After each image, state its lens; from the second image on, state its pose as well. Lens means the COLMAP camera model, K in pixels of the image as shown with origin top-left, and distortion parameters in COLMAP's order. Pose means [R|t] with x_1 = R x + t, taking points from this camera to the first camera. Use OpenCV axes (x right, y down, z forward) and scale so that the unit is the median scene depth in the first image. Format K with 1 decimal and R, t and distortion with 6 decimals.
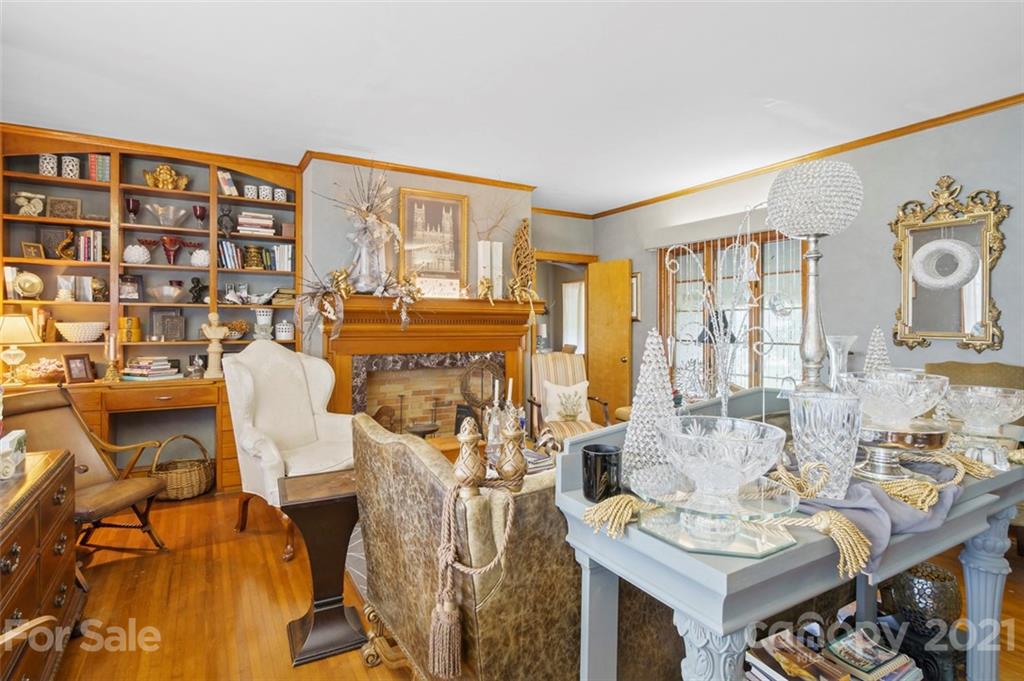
lens RADIAL K [[513.8, 0, 509.5], [0, 513.8, 332.9], [0, 0, 1]] dist [0.003558, 0.000537]
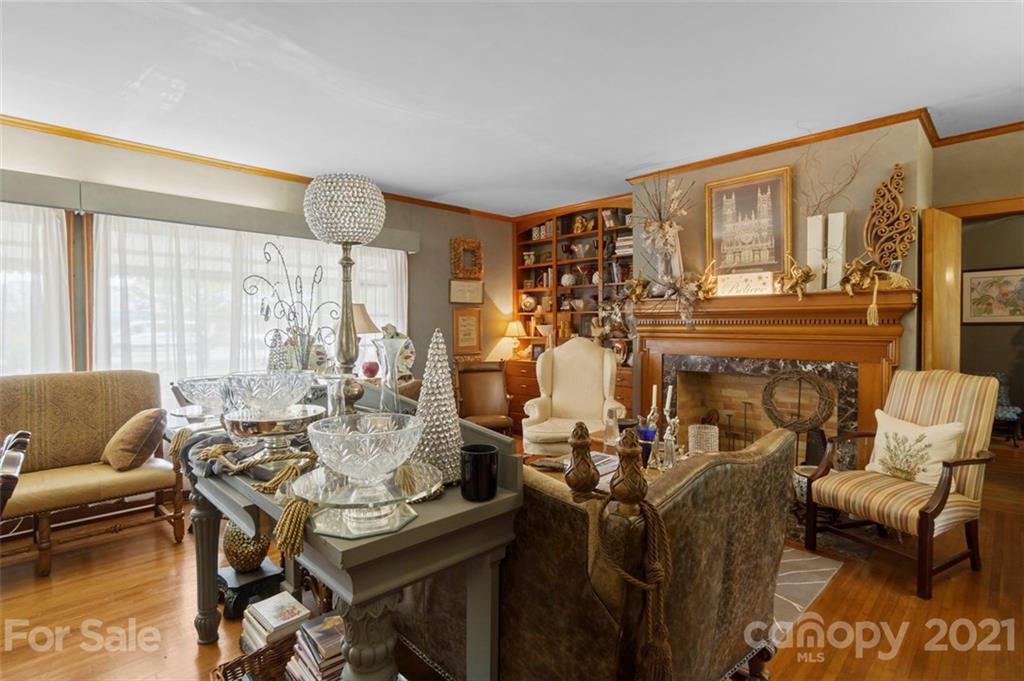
lens RADIAL K [[513.8, 0, 509.4], [0, 513.8, 338.3], [0, 0, 1]] dist [0.003558, 0.000537]
pose [[0.260548, 0.022459, -0.965200, 0.602654], [-0.012282, 0.999726, 0.019947, -0.006909], [0.965383, 0.006657, 0.260753, 0.376915]]
